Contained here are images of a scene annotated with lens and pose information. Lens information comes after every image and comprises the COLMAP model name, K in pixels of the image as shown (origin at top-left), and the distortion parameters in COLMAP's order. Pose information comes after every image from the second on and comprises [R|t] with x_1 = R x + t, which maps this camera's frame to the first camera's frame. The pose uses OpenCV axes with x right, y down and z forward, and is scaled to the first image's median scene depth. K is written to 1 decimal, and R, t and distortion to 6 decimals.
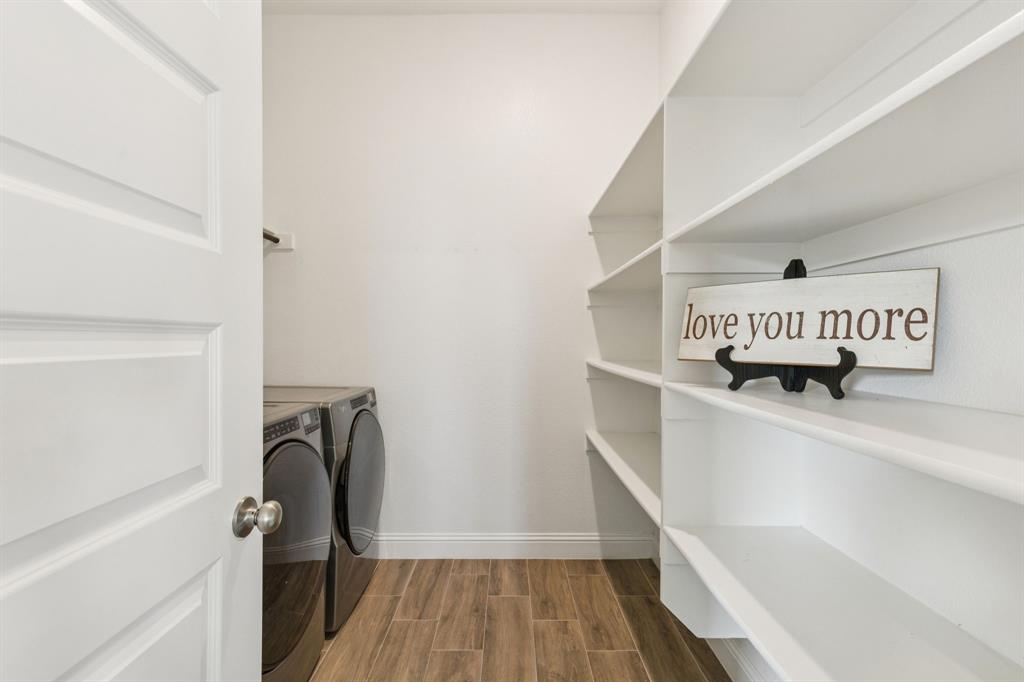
lens RADIAL K [[466.4, 0, 502.9], [0, 466.4, 339.3], [0, 0, 1]] dist [0.002307, 0.000092]
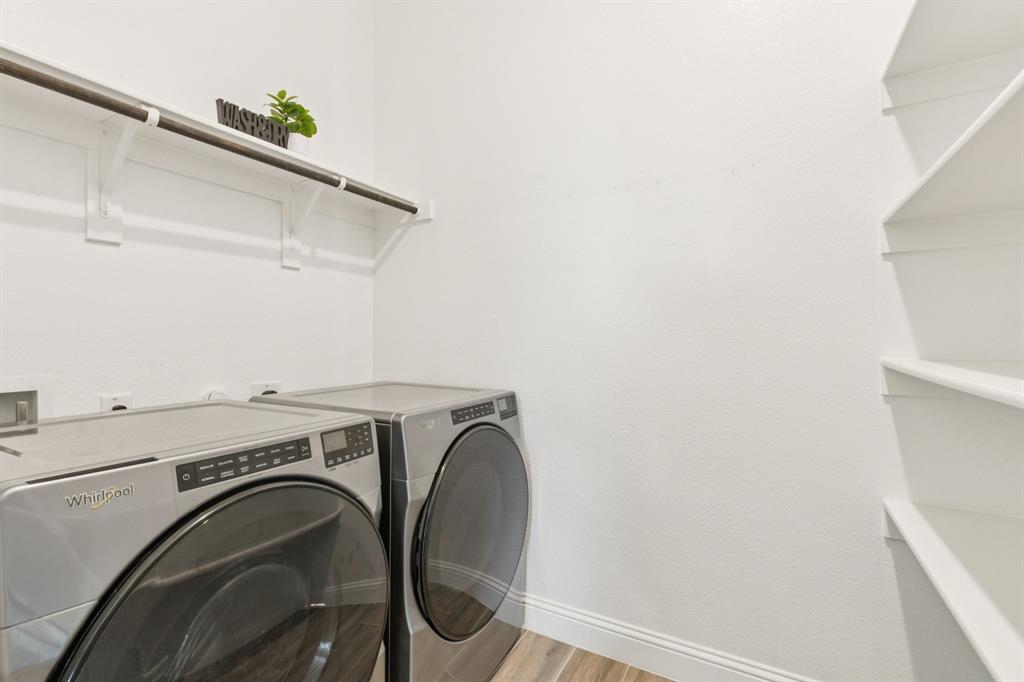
lens RADIAL K [[458.4, 0, 512.4], [0, 458.4, 328.7], [0, 0, 1]] dist [0.004329, 0.000216]
pose [[0.879489, -0.013432, -0.475729, 0.063269], [0.005224, 0.999814, -0.018572, 0.018519], [0.475890, 0.013848, 0.879396, 0.367476]]
